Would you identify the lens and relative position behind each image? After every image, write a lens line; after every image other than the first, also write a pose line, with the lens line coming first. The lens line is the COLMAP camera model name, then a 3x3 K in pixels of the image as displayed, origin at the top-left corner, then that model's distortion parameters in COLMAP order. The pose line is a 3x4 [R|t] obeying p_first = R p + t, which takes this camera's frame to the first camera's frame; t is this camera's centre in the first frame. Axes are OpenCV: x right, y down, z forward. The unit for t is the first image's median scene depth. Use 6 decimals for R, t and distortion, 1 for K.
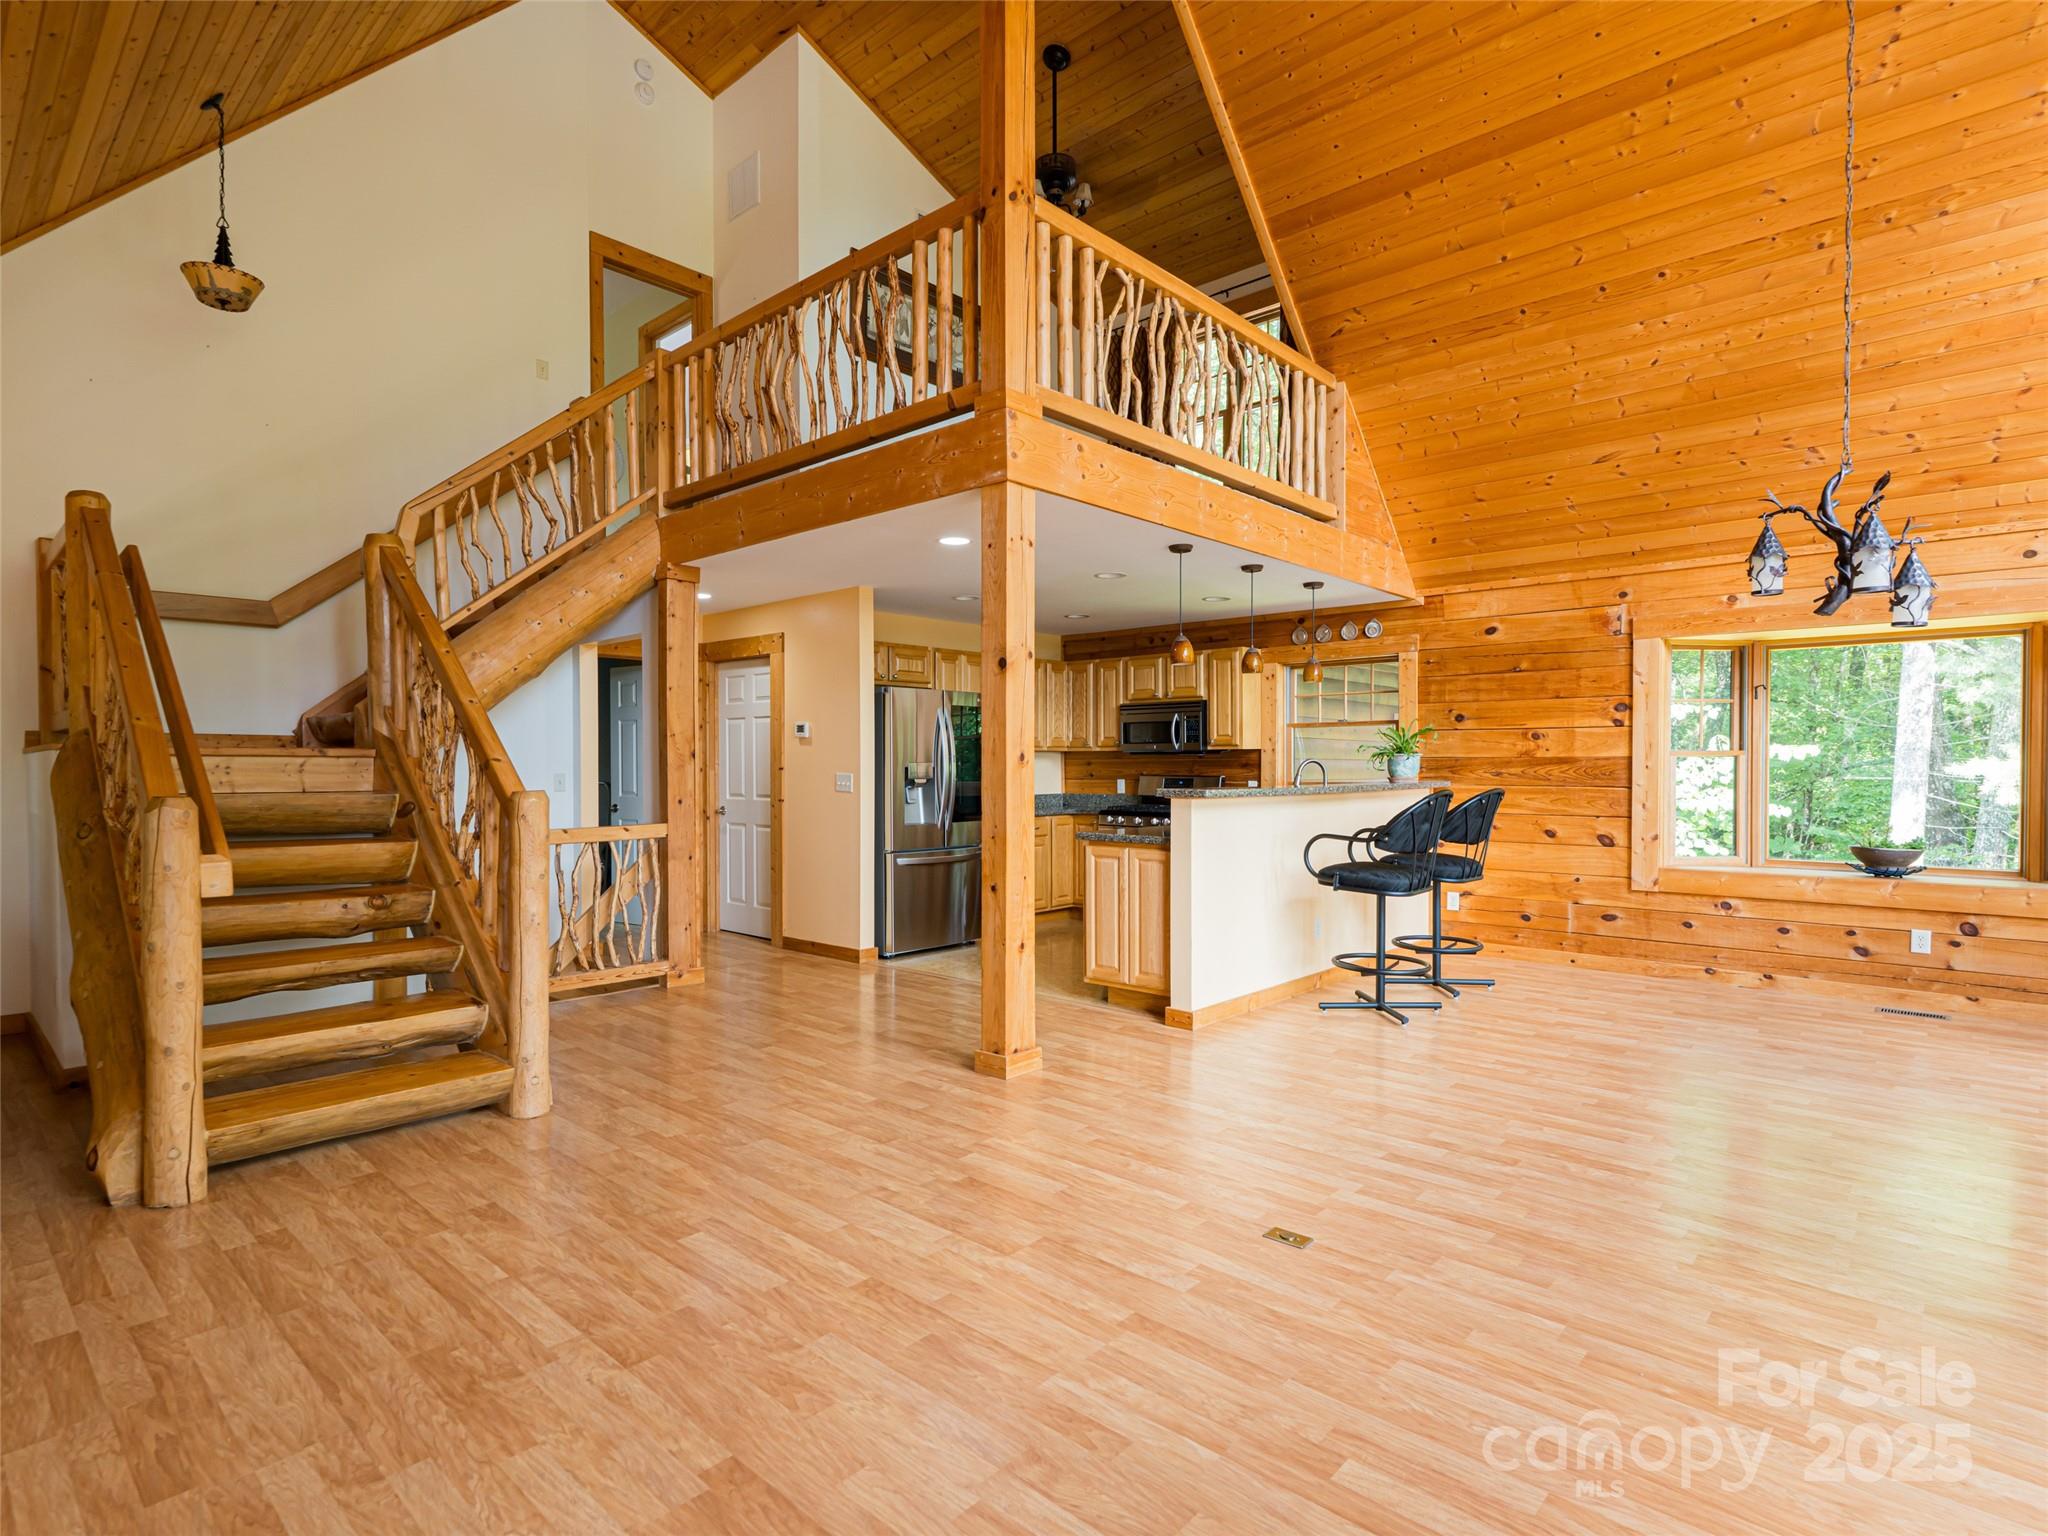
lens RADIAL K [[1031.8, 0, 1024.0], [0, 1031.8, 768.0], [0, 0, 1]] dist [-0.000097, -0.000112]
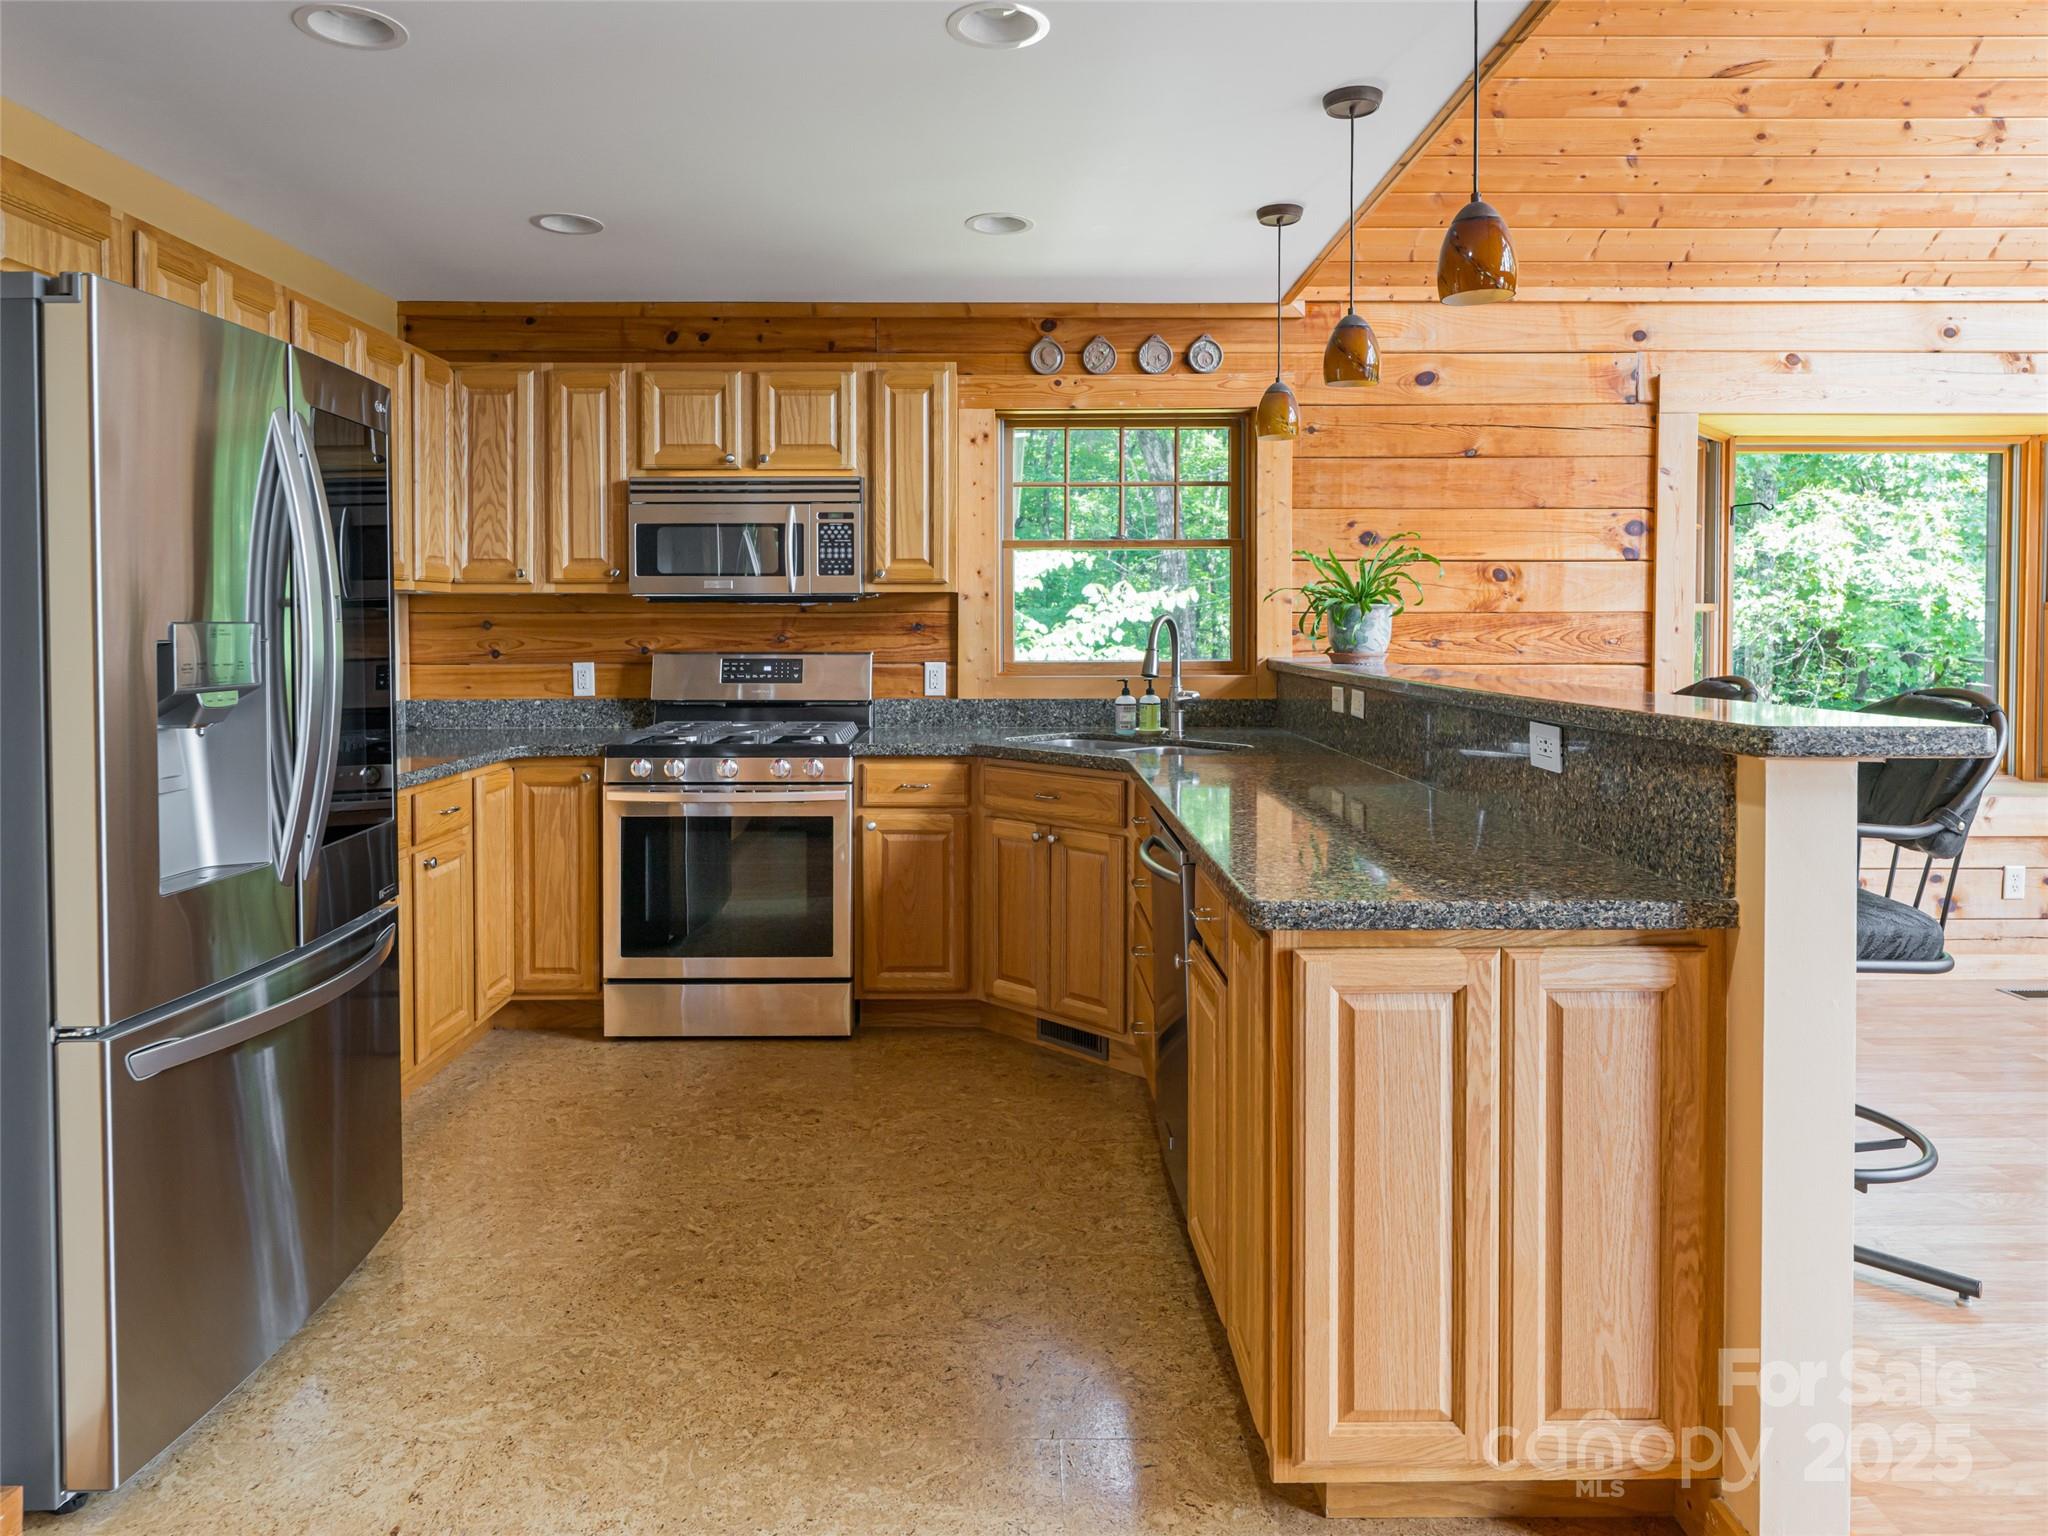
lens RADIAL K [[1279.1, 0, 1019.1], [0, 1279.1, 649.8], [0, 0, 1]] dist [0.003234, 0.001408]
pose [[0.743285, -0.013442, 0.668840, -0.229634], [0.003721, 0.999866, 0.015959, -0.003470], [-0.668964, -0.009373, 0.743235, 0.943284]]
